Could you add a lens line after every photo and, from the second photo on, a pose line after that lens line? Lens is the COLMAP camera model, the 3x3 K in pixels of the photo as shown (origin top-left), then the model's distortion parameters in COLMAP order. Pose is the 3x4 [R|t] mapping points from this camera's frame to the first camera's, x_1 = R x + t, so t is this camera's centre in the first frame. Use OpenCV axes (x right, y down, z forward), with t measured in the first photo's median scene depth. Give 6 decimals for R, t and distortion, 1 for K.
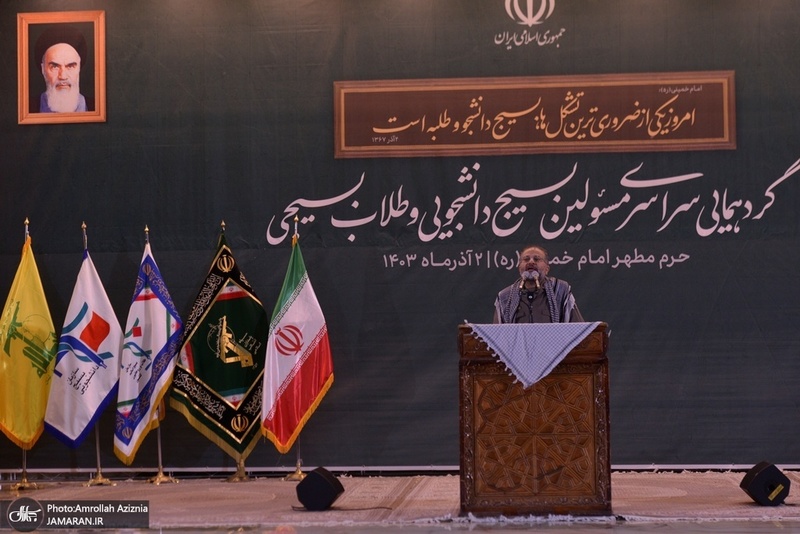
lens RADIAL K [[1786.3, 0, 394.4], [0, 1786.3, 272.0], [0, 0, 1]] dist [0.032430, 0.000000]
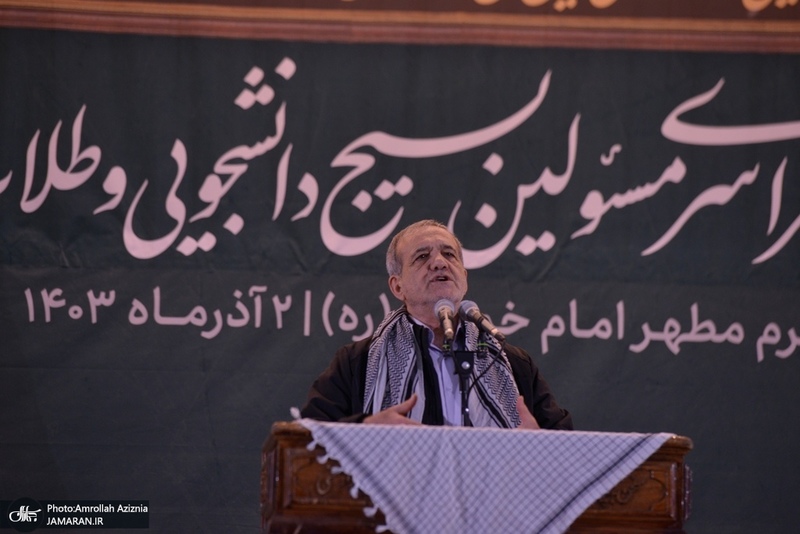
lens RADIAL K [[4100.0, 0, 394.2], [0, 4100.0, 265.8], [0, 0, 1]] dist [1.948588, 0.000000]
pose [[0.993555, 0.052408, 0.100505, -0.017248], [-0.046918, 0.997315, -0.056229, 0.031138], [-0.103182, 0.051151, 0.993346, 0.132072]]
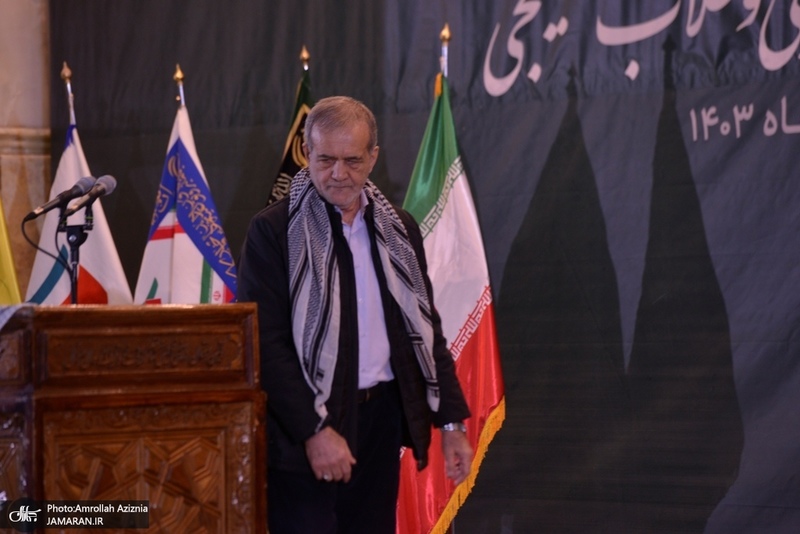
lens RADIAL K [[4100.0, 0, 391.3], [0, 4100.0, 305.5], [0, 0, 1]] dist [1.948588, 0.000000]
pose [[0.762358, -0.007345, -0.647113, 0.543705], [0.034756, 0.998957, 0.029607, 0.004120], [0.646221, -0.045063, 0.761819, 0.258106]]
